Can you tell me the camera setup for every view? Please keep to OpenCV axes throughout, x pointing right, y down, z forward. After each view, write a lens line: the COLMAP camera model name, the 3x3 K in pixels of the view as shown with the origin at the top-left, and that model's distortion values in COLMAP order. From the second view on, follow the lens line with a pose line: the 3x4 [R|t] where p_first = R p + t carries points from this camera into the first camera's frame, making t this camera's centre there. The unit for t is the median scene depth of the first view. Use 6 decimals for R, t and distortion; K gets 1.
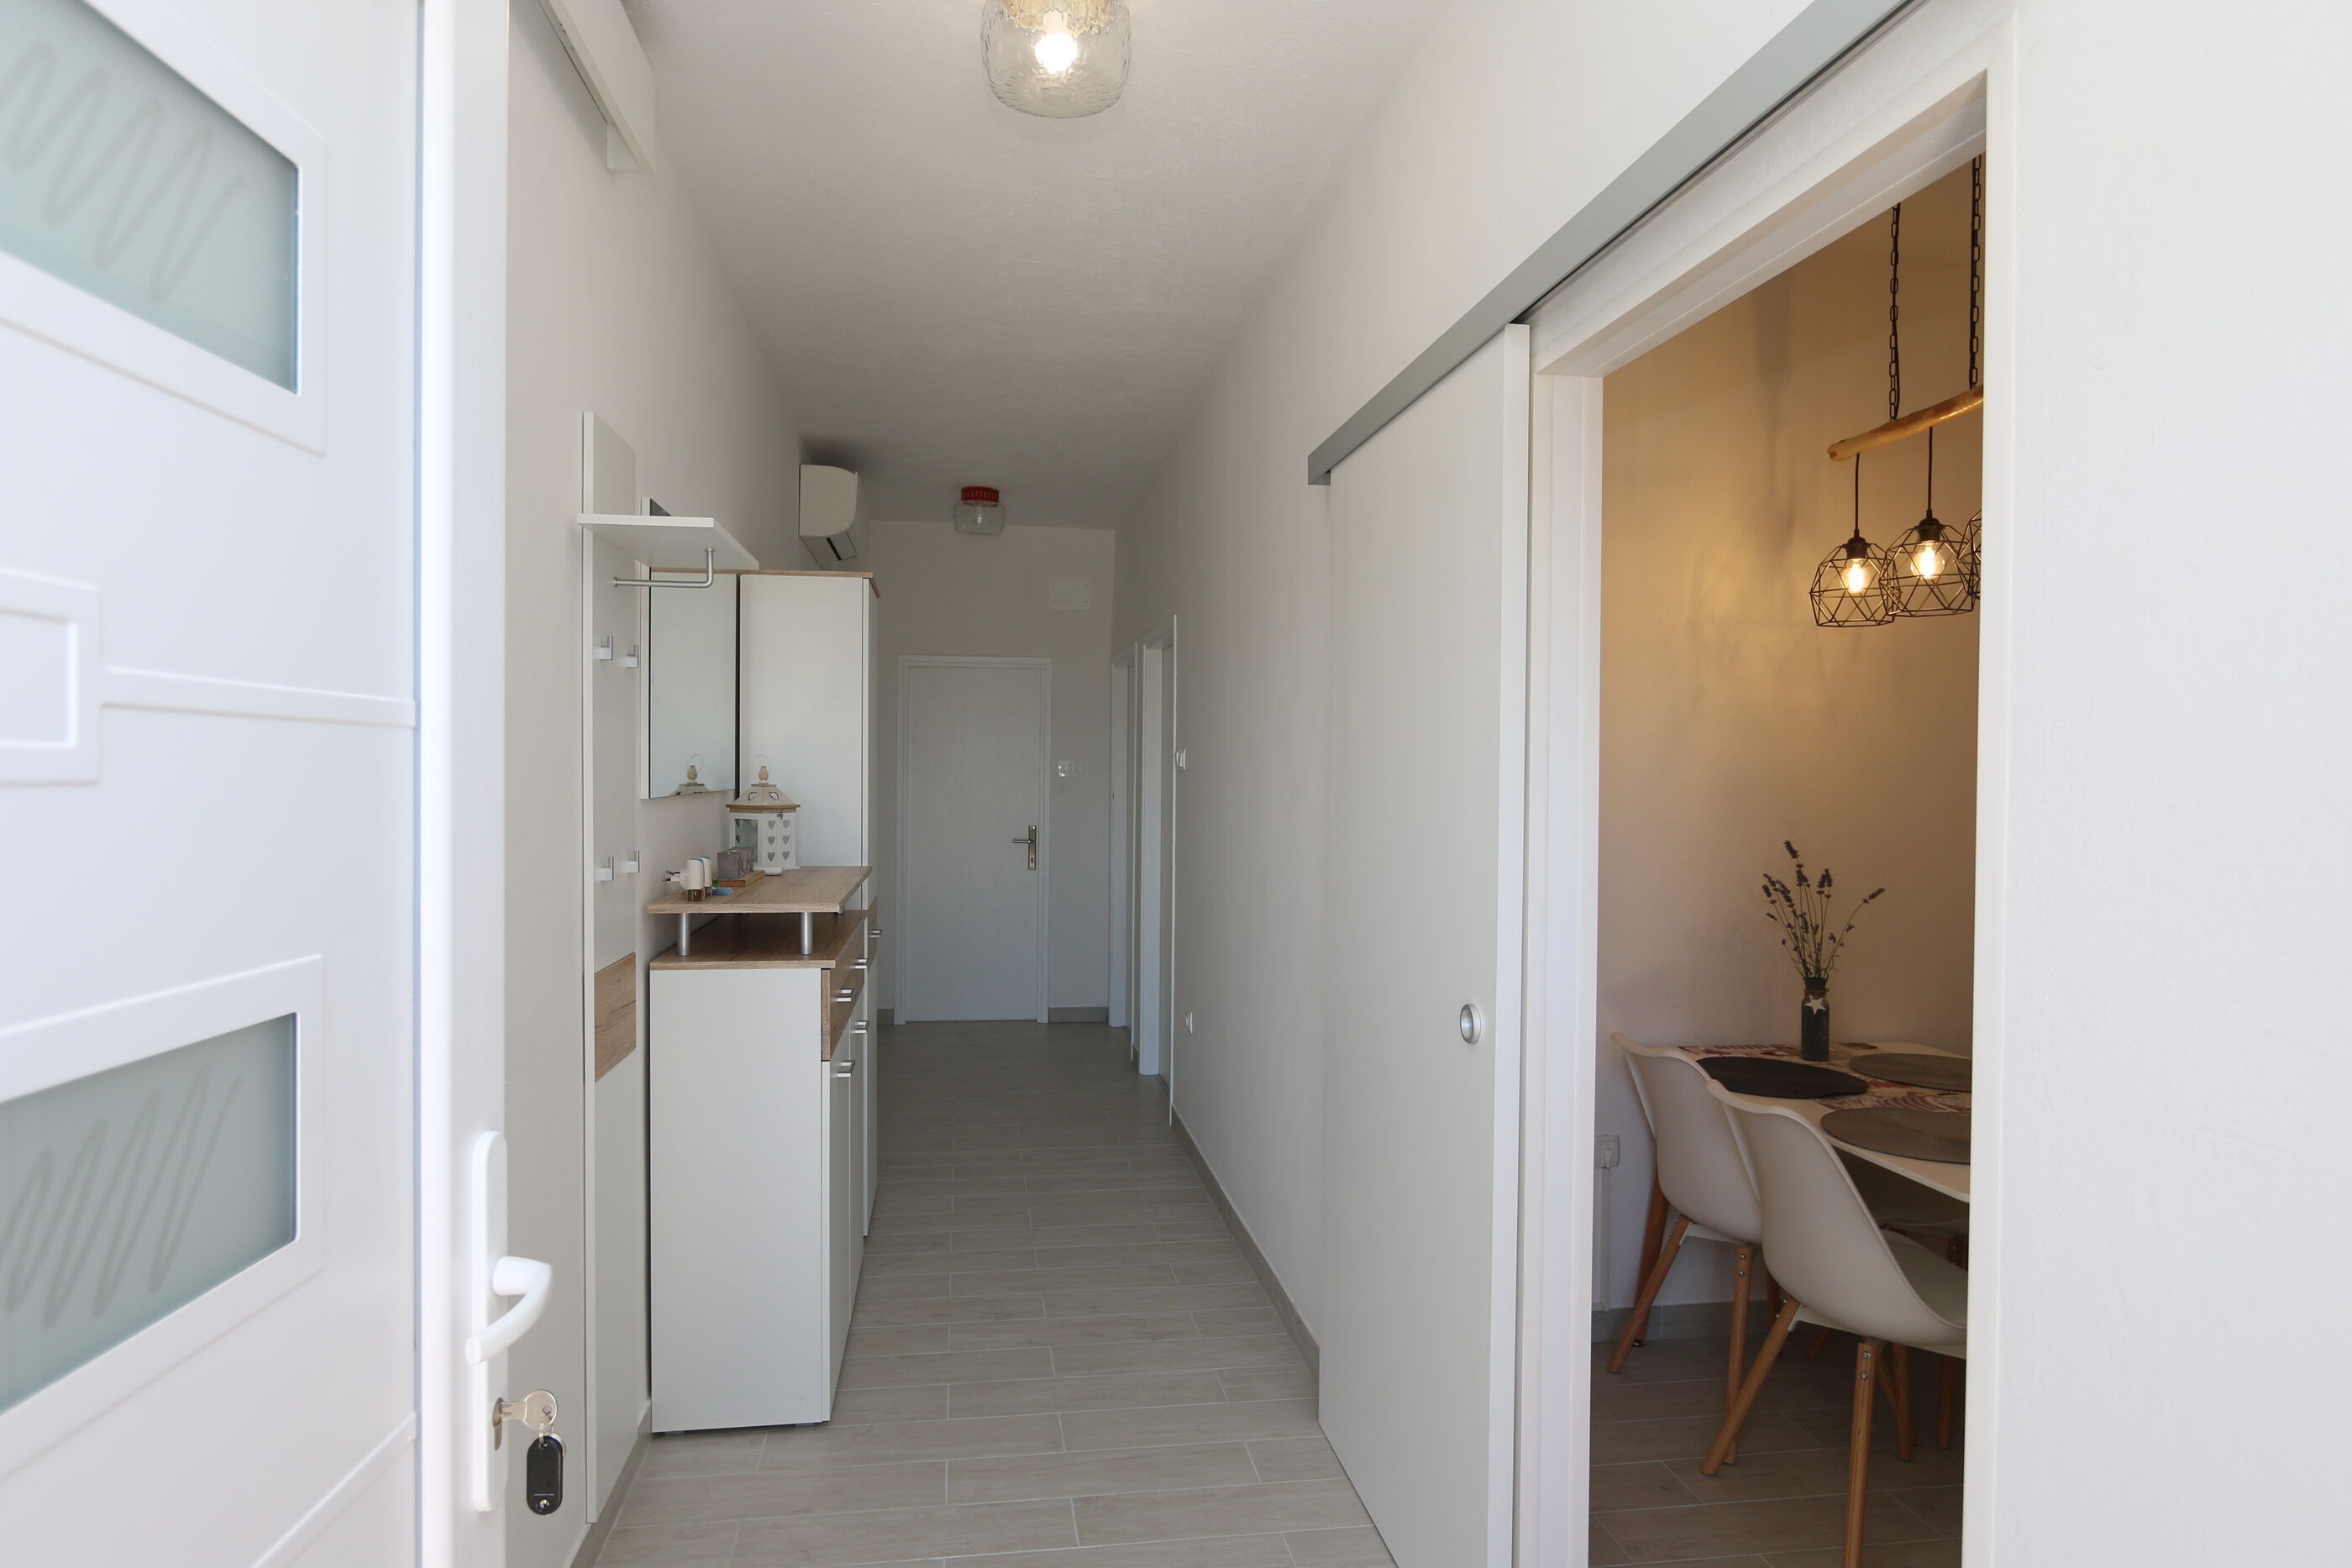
lens RADIAL K [[1346.3, 0, 1165.5], [0, 1346.3, 782.6], [0, 0, 1]] dist [-0.007598, -0.000091]
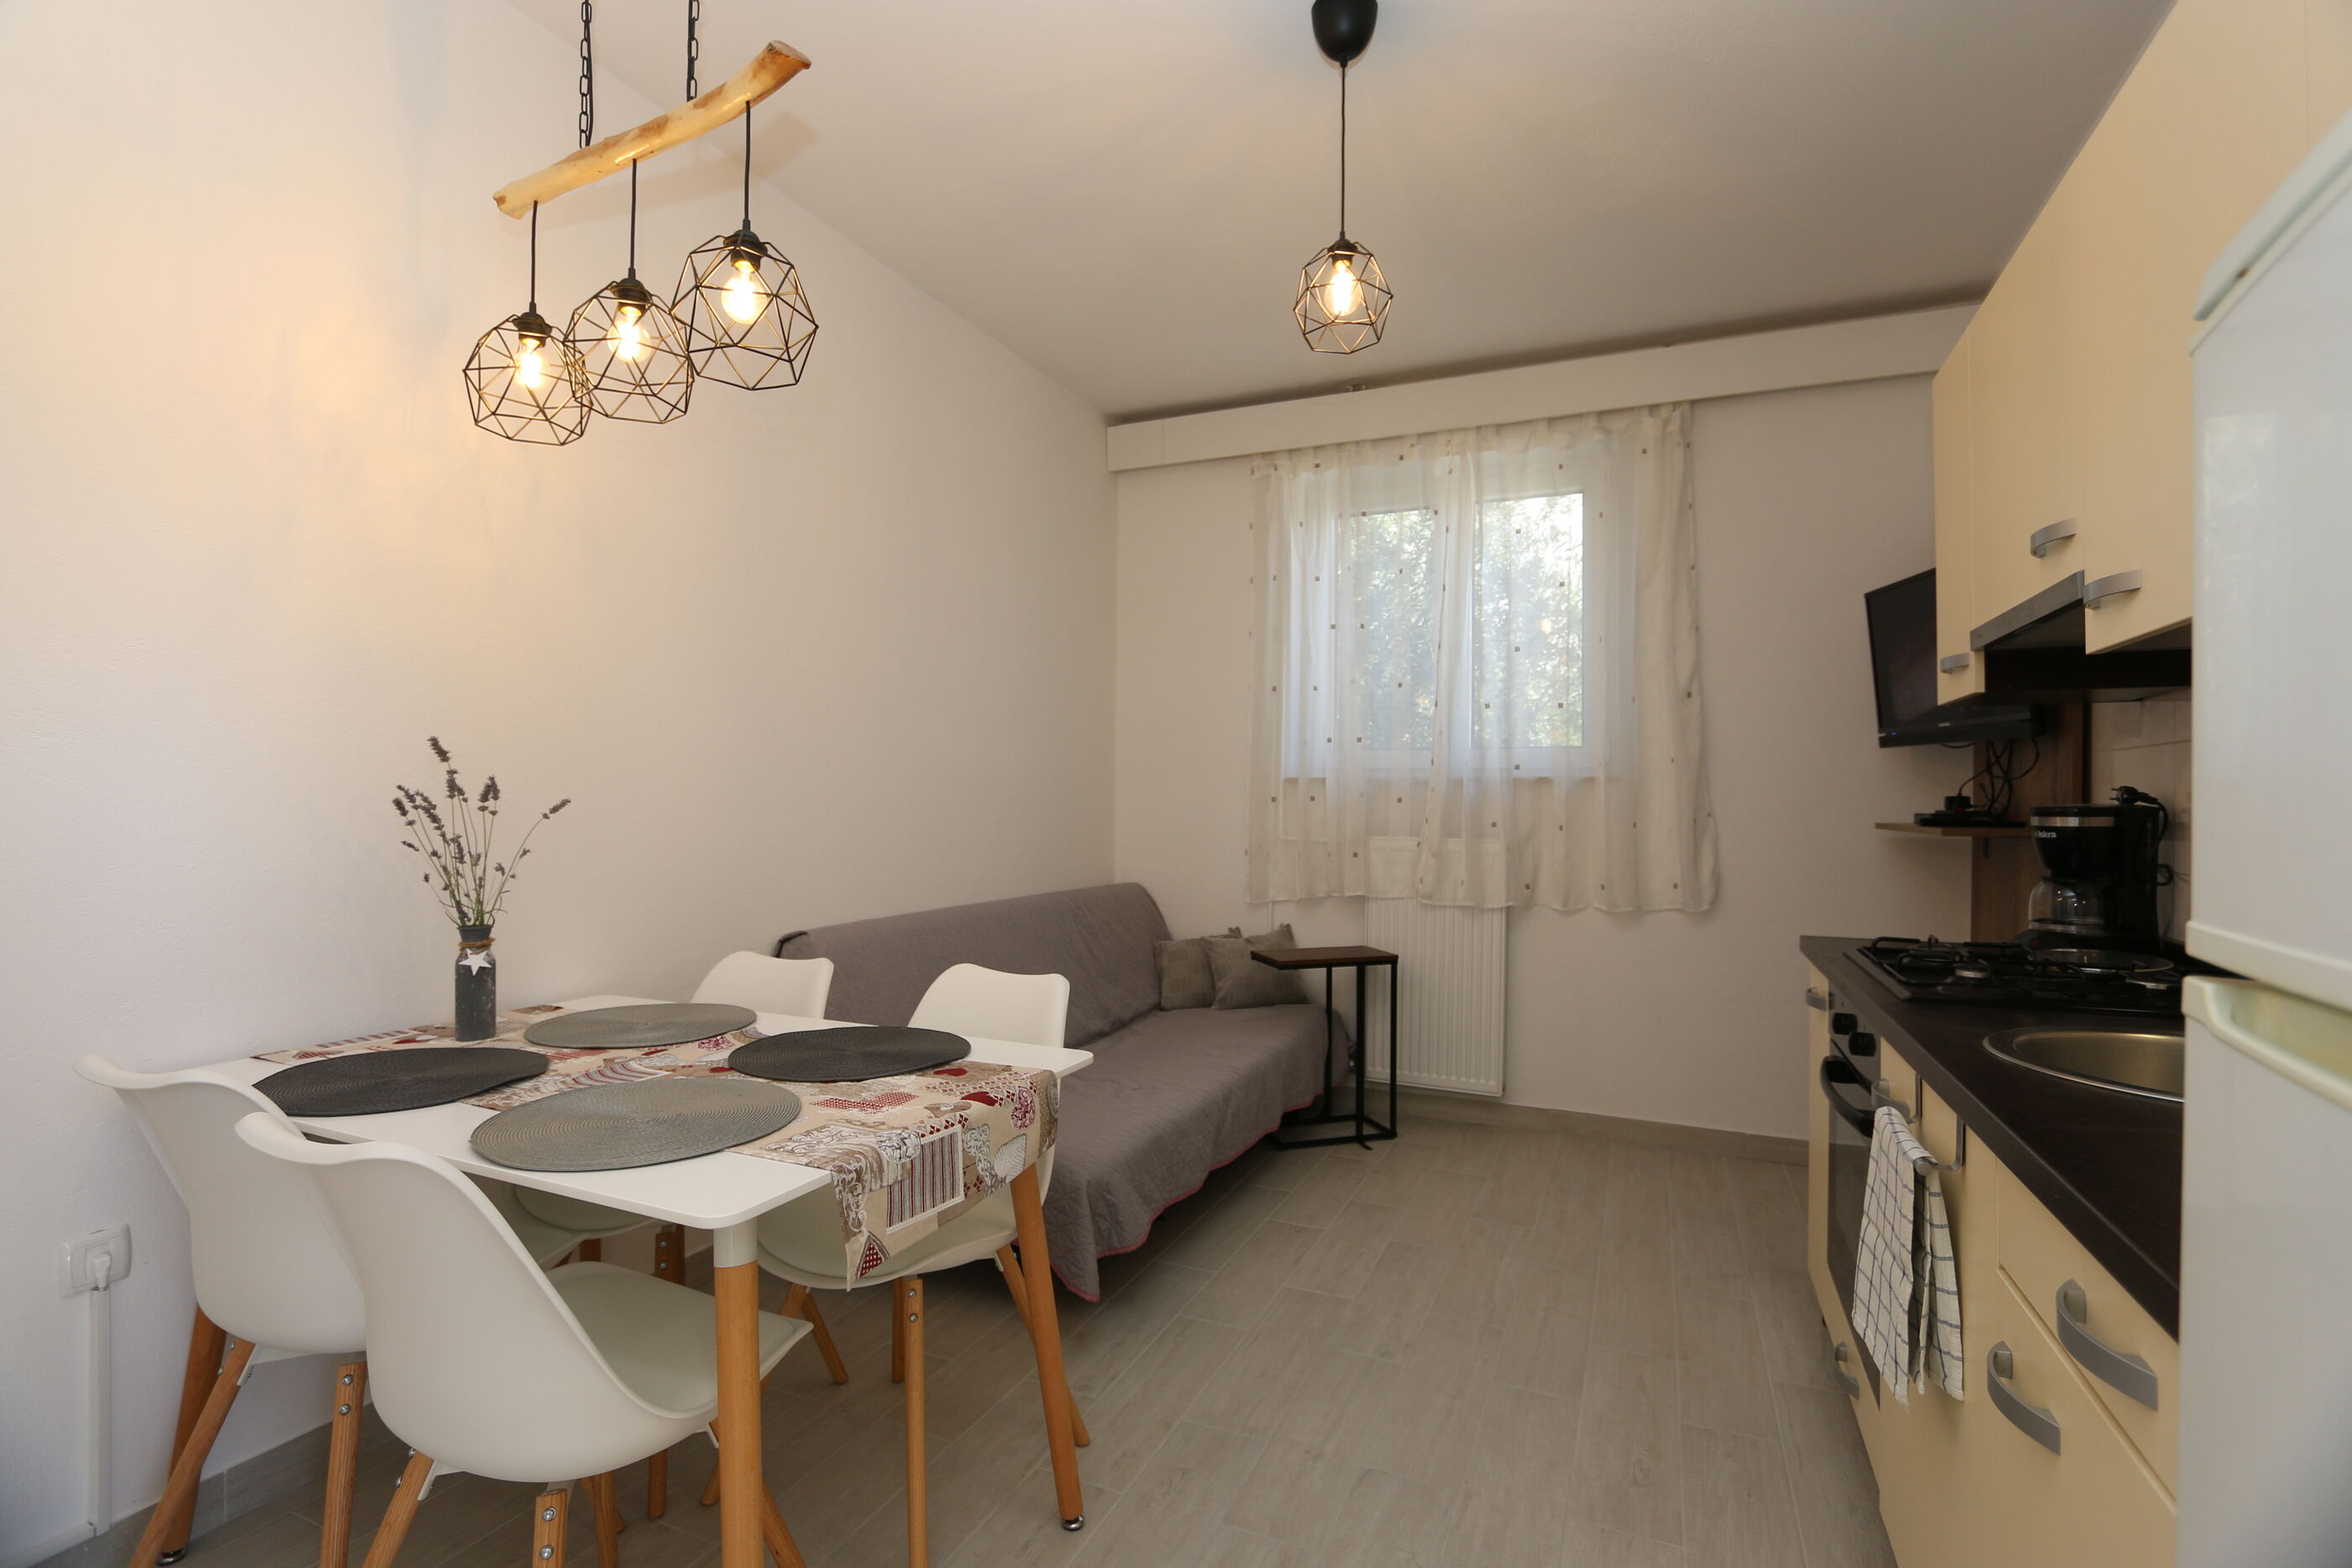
lens RADIAL K [[1073.7, 0, 1163.6], [0, 1073.7, 788.5], [0, 0, 1]] dist [-0.016919, 0.003825]
pose [[0.540292, 0.001448, 0.841477, 0.200546], [0.004975, 0.999976, -0.004915, 0.076558], [-0.841463, 0.006841, 0.540271, 0.377354]]
